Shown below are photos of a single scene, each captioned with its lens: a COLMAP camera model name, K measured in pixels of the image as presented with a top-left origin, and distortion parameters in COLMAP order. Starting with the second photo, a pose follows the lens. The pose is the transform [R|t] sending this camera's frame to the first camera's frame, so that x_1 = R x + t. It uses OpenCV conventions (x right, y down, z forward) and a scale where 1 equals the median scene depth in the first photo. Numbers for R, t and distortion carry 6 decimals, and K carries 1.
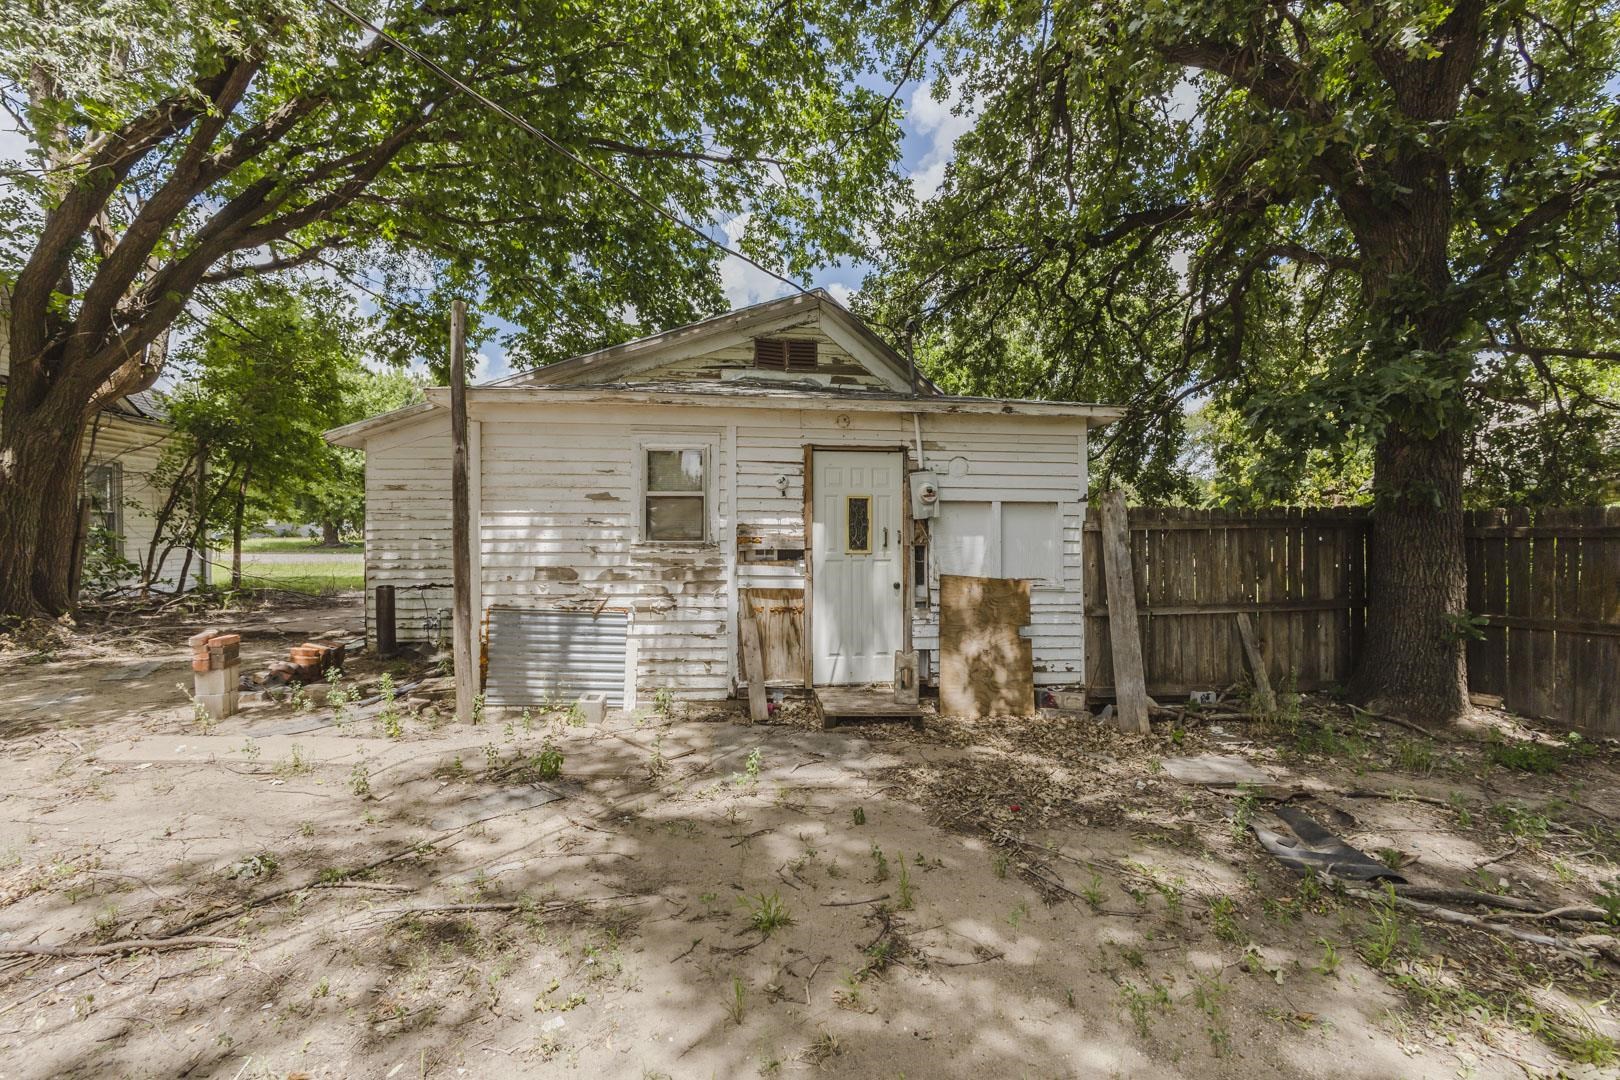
lens RADIAL K [[711.9, 0, 805.5], [0, 711.9, 541.6], [0, 0, 1]] dist [-0.001147, -0.000211]
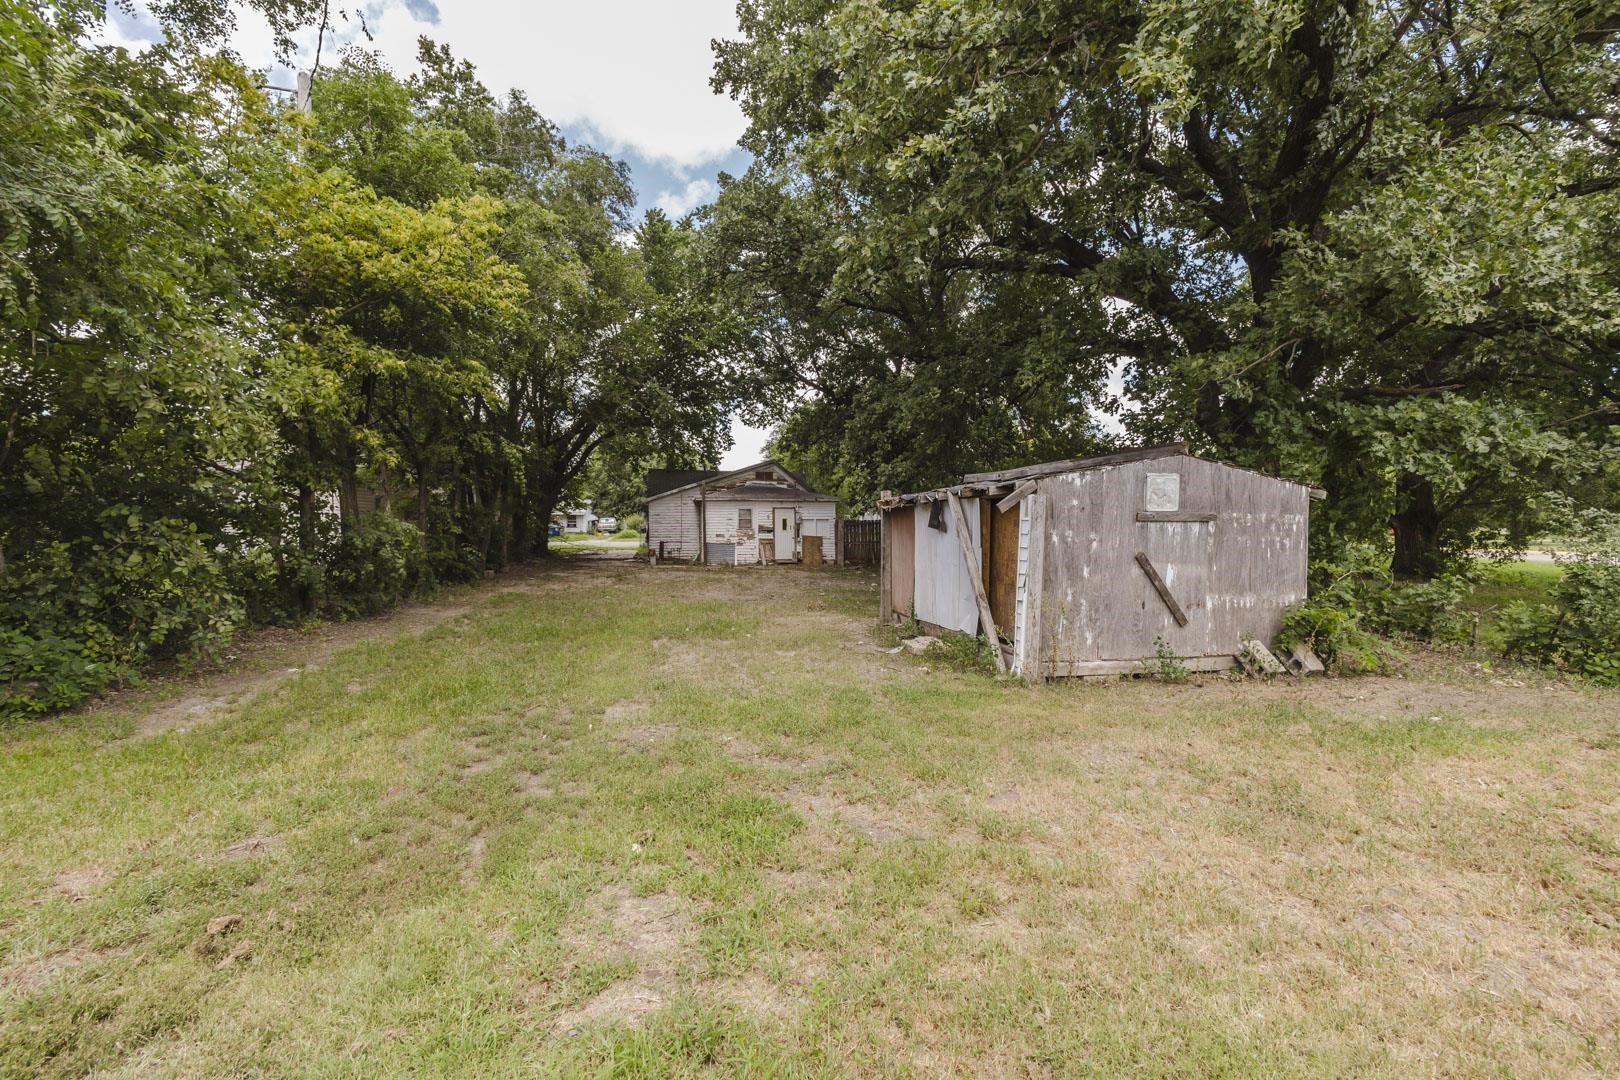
lens RADIAL K [[711.9, 0, 809.1], [0, 711.9, 539.5], [0, 0, 1]] dist [-0.001147, -0.000211]
pose [[0.995195, -0.005830, 0.097735, -0.213019], [0.004667, 0.999916, 0.012124, 0.016679], [-0.097797, -0.011609, 0.995139, -3.522370]]
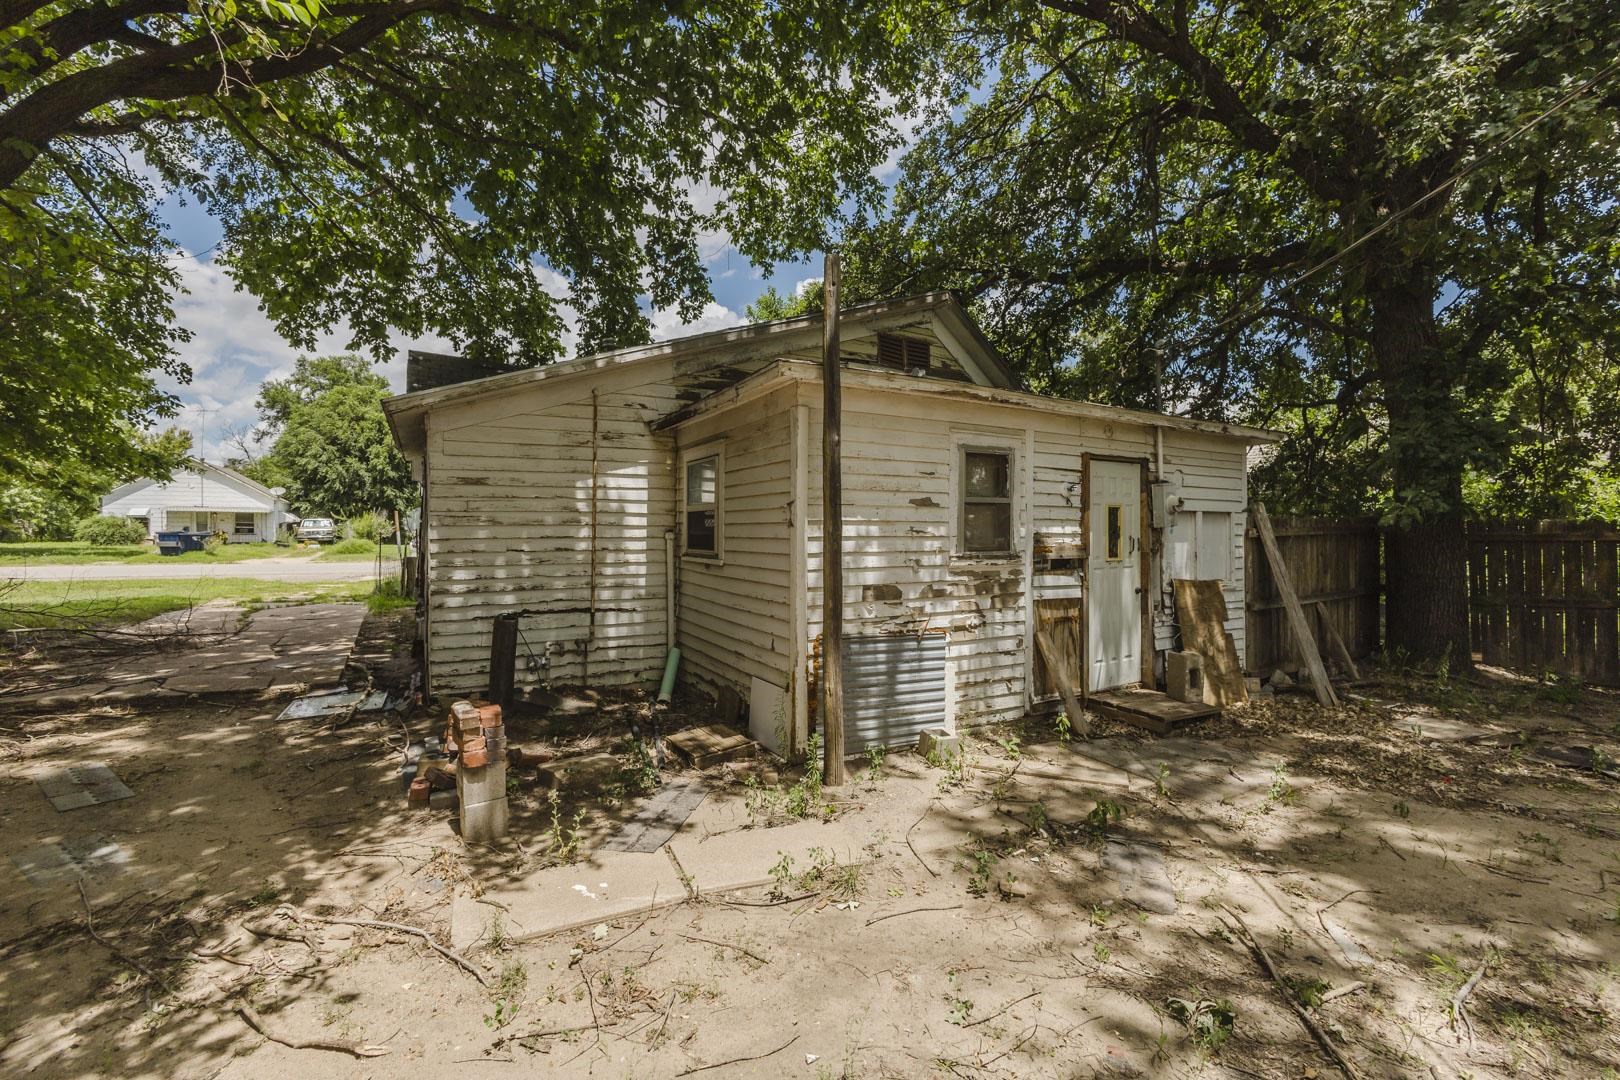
lens RADIAL K [[711.9, 0, 811.7], [0, 711.9, 531.9], [0, 0, 1]] dist [-0.001147, -0.000211]
pose [[0.917329, -0.000912, 0.398130, -0.720505], [0.003757, 0.999973, -0.006365, -0.019647], [-0.398113, 0.007335, 0.917307, 0.232992]]
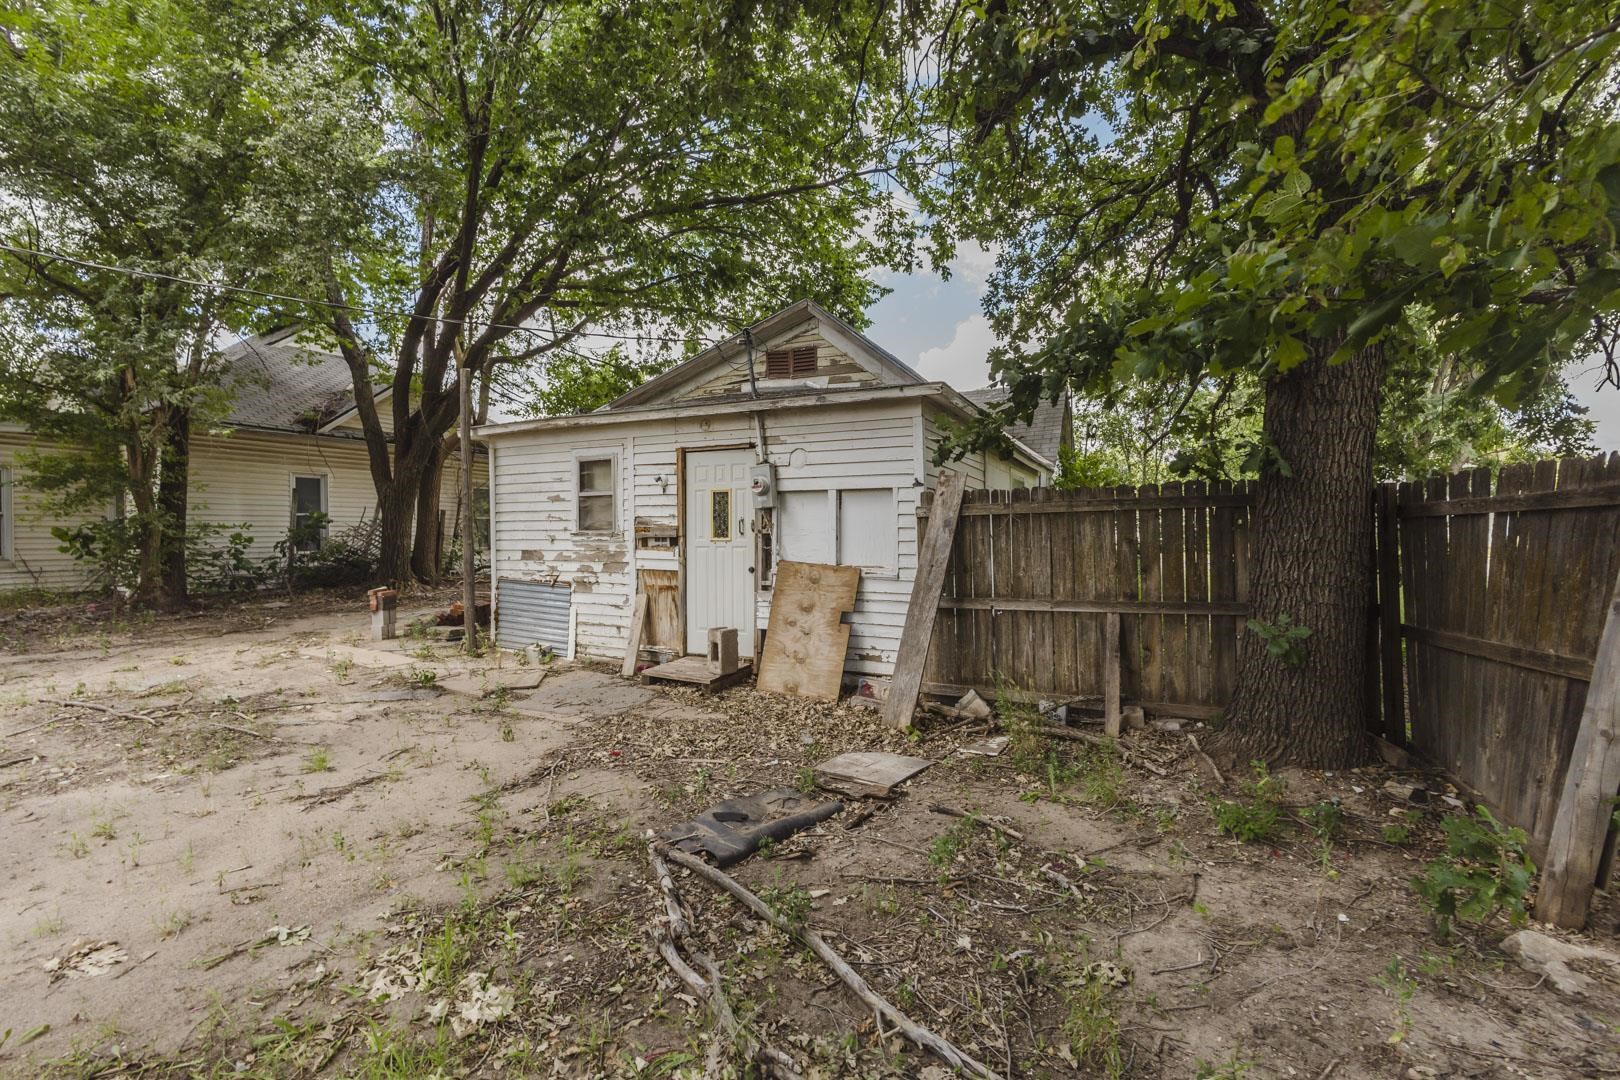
lens RADIAL K [[711.9, 0, 806.4], [0, 711.9, 532.4], [0, 0, 1]] dist [-0.001147, -0.000211]
pose [[0.835370, -0.002862, -0.549680, 0.810736], [0.000087, 0.999987, -0.005074, 0.009181], [0.549687, 0.004191, 0.835360, 0.116744]]
